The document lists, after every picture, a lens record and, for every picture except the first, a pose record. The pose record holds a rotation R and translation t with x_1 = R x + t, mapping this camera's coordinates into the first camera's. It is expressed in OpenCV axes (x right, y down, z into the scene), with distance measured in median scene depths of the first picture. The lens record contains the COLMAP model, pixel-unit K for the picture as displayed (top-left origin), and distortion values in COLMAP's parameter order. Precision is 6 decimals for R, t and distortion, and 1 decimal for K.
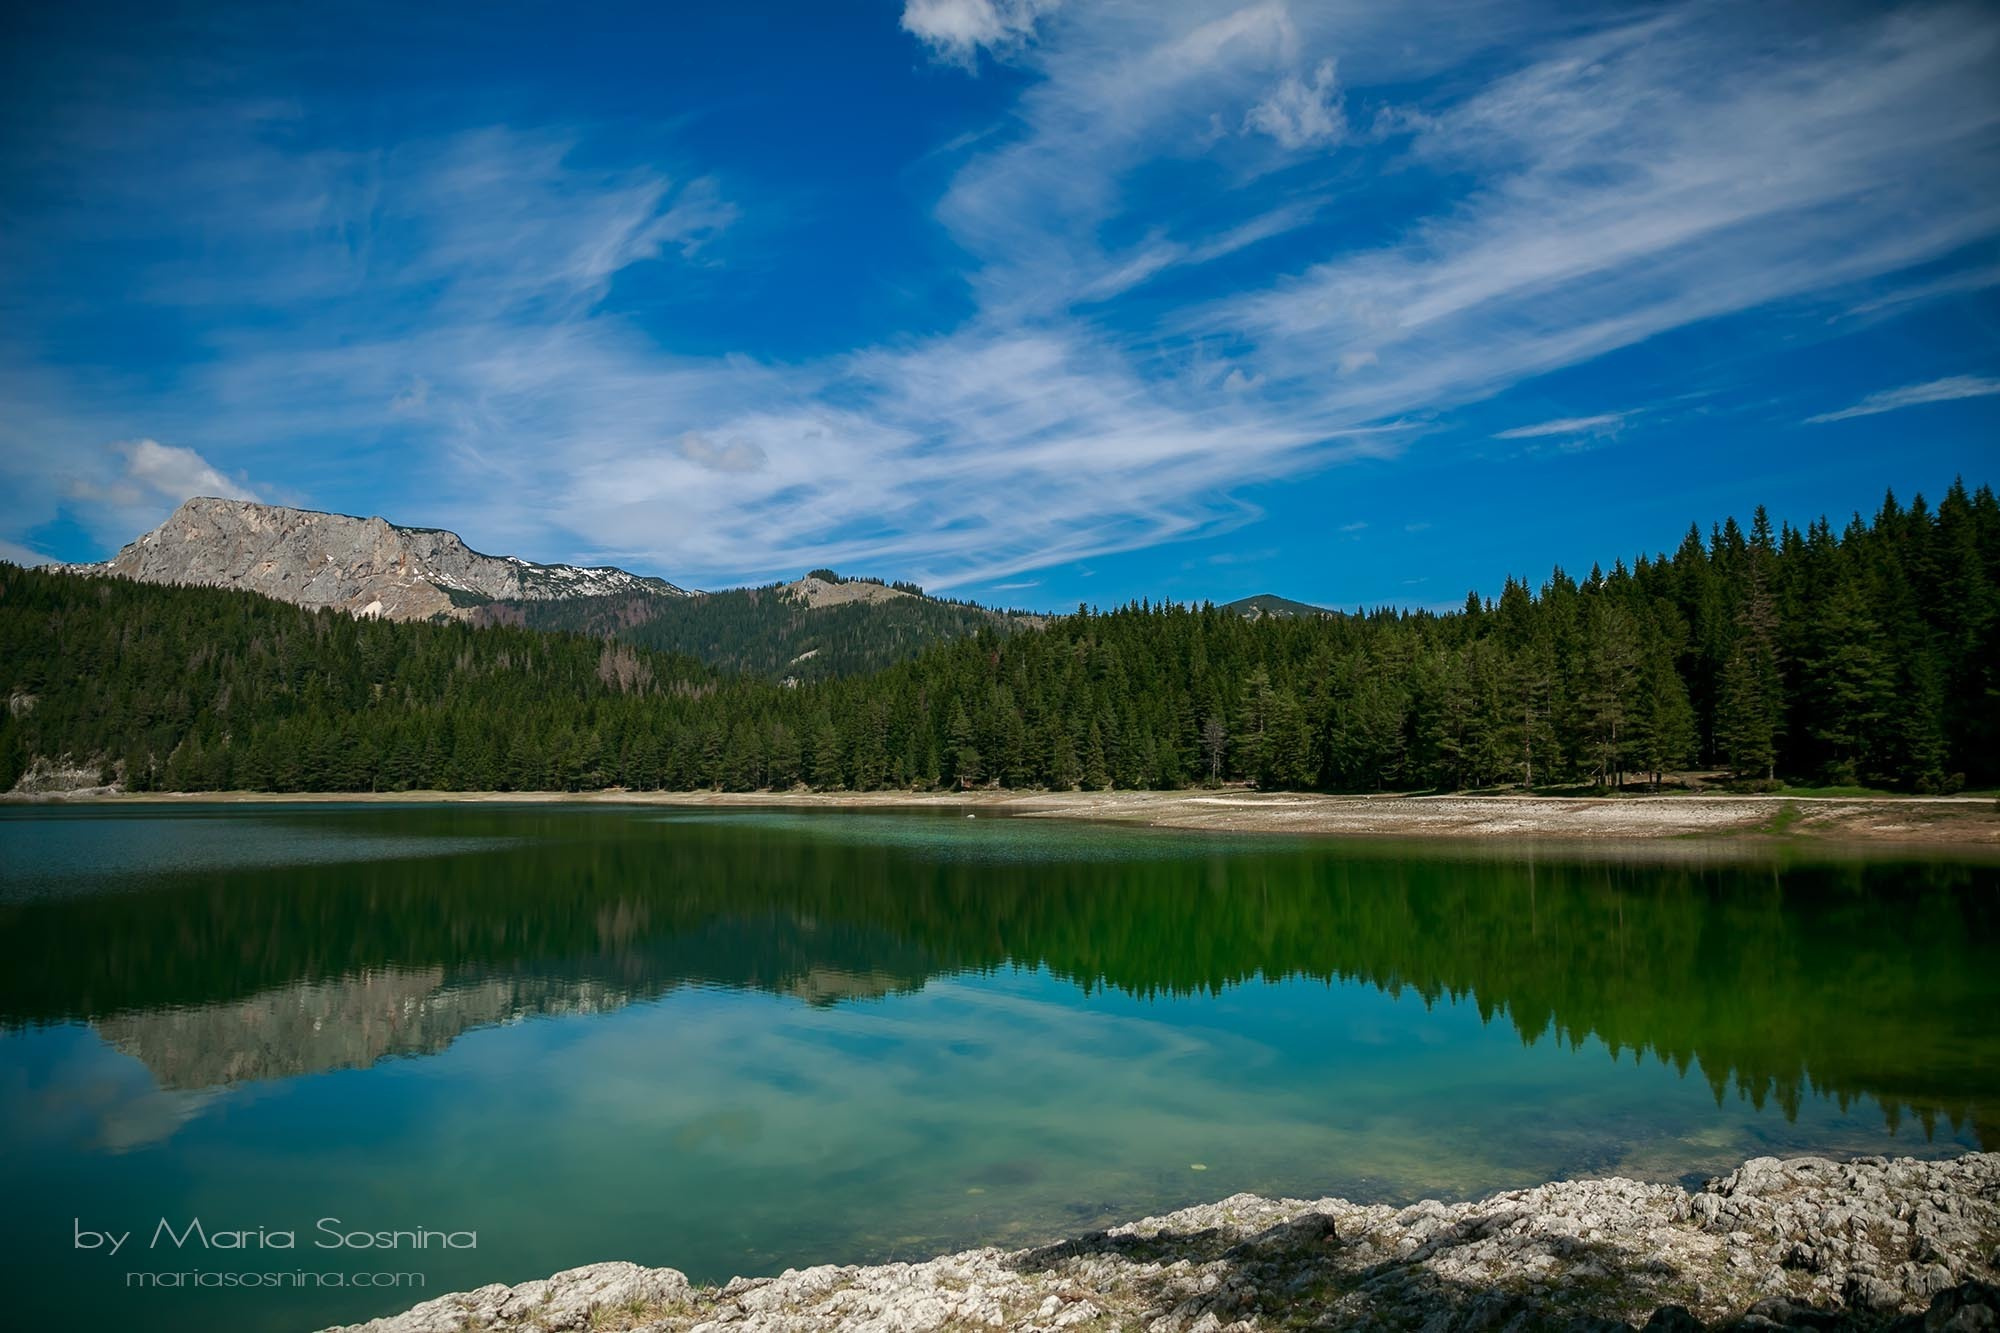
lens RADIAL K [[1371.4, 0, 1018.3], [0, 1371.4, 672.1], [0, 0, 1]] dist [-0.089570, 0.047343]
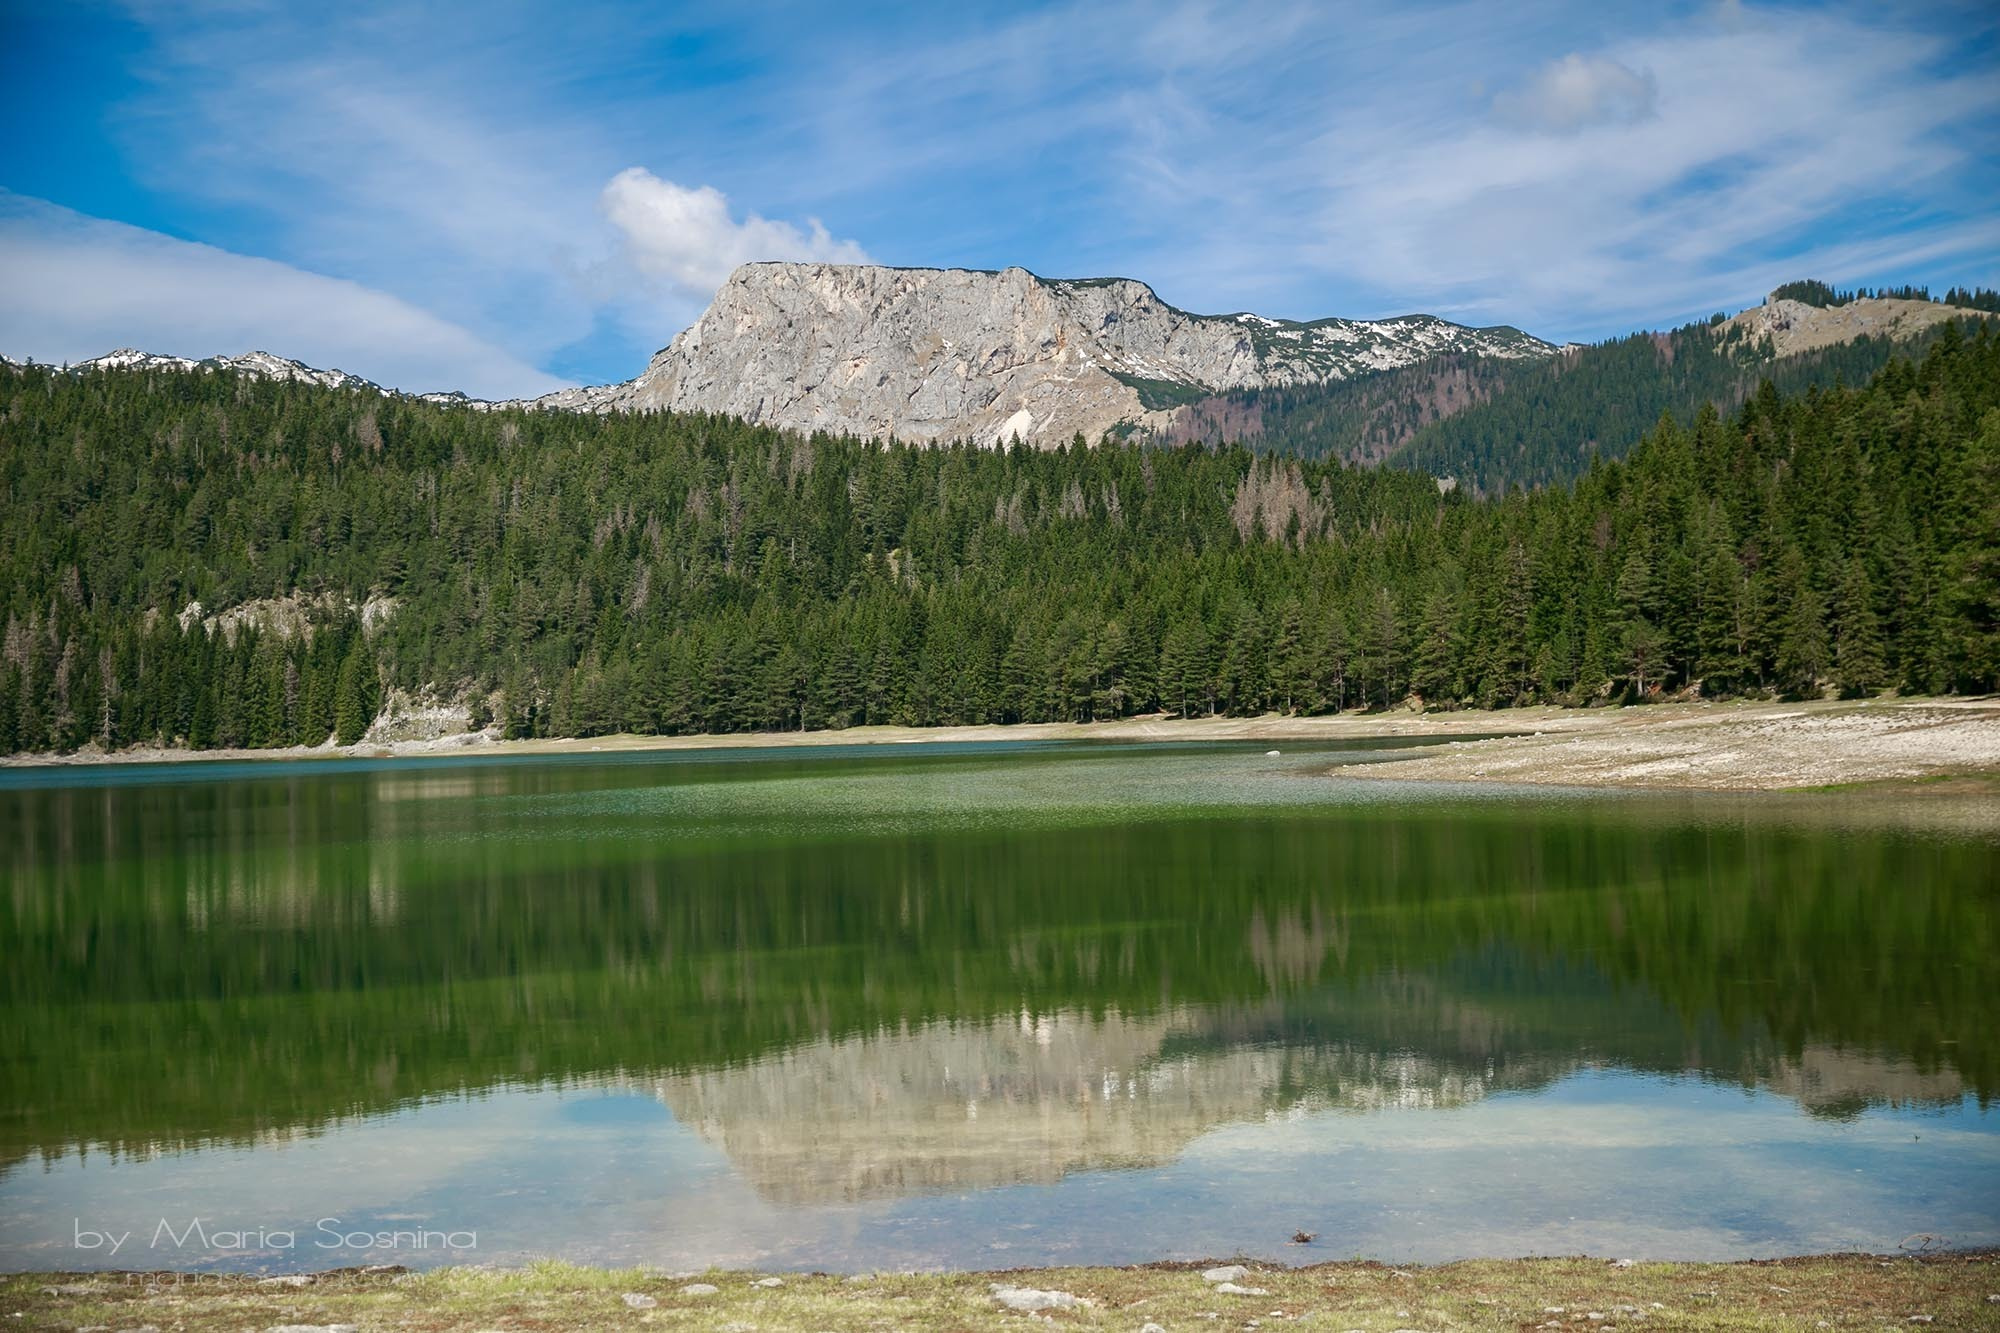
lens RADIAL K [[2568.8, 0, 1193.1], [0, 2568.8, 680.6], [0, 0, 1]] dist [0.096622, 0.000000]
pose [[0.884835, -0.027452, -0.465094, 0.203800], [0.062079, 0.996308, 0.059299, 0.006277], [0.461749, -0.081342, 0.883273, 0.035397]]
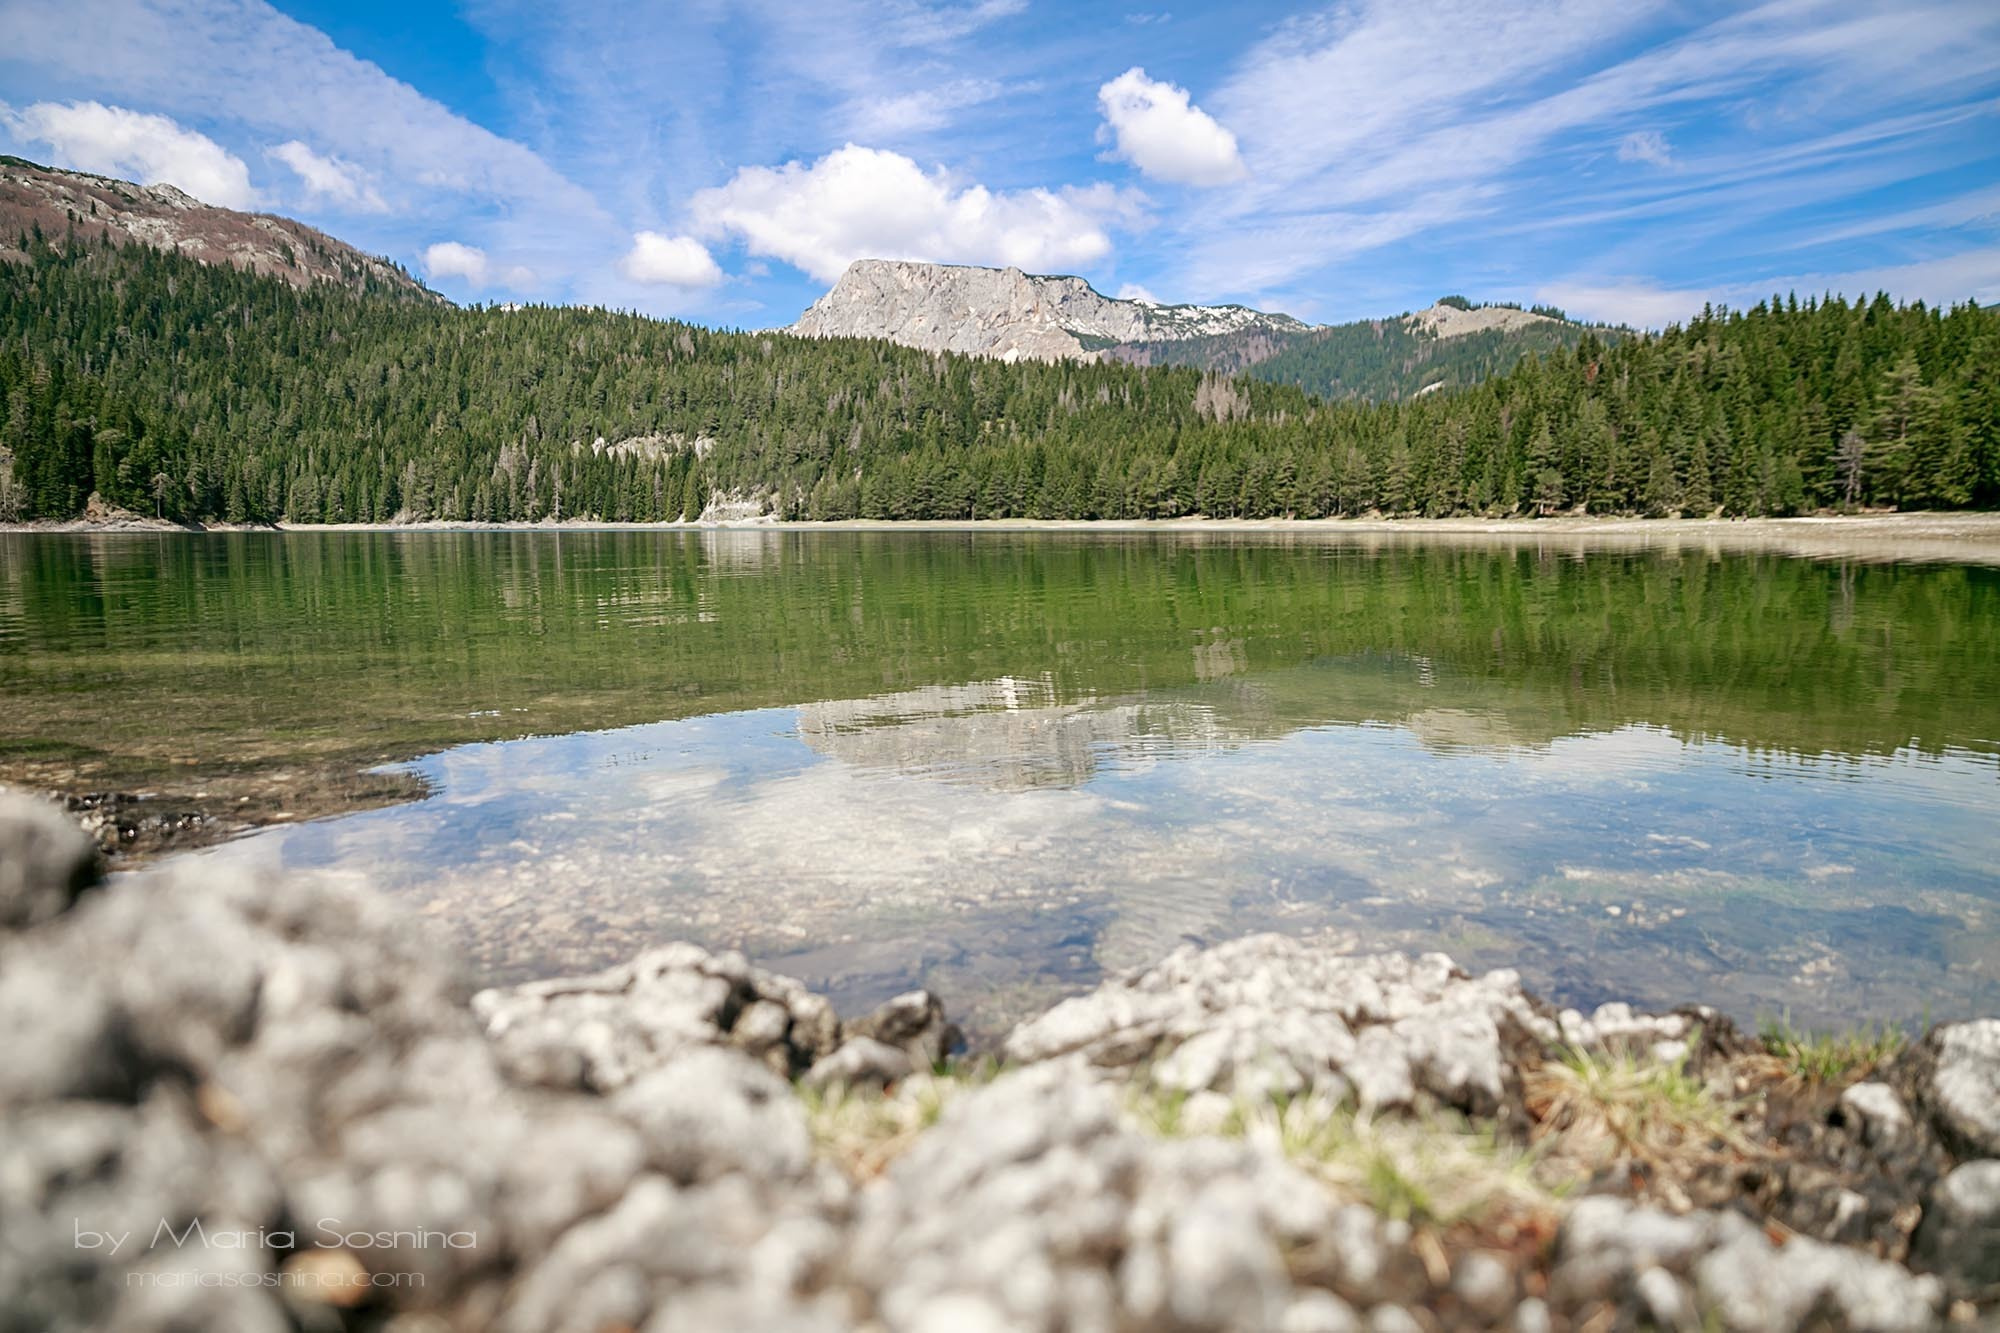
lens RADIAL K [[1371.4, 0, 1064.4], [0, 1371.4, 674.6], [0, 0, 1]] dist [-0.089570, 0.047343]
pose [[0.903779, 0.052578, -0.424758, 0.044885], [0.026176, 0.983778, 0.177471, 0.016749], [0.427199, -0.171513, 0.887741, 0.045890]]
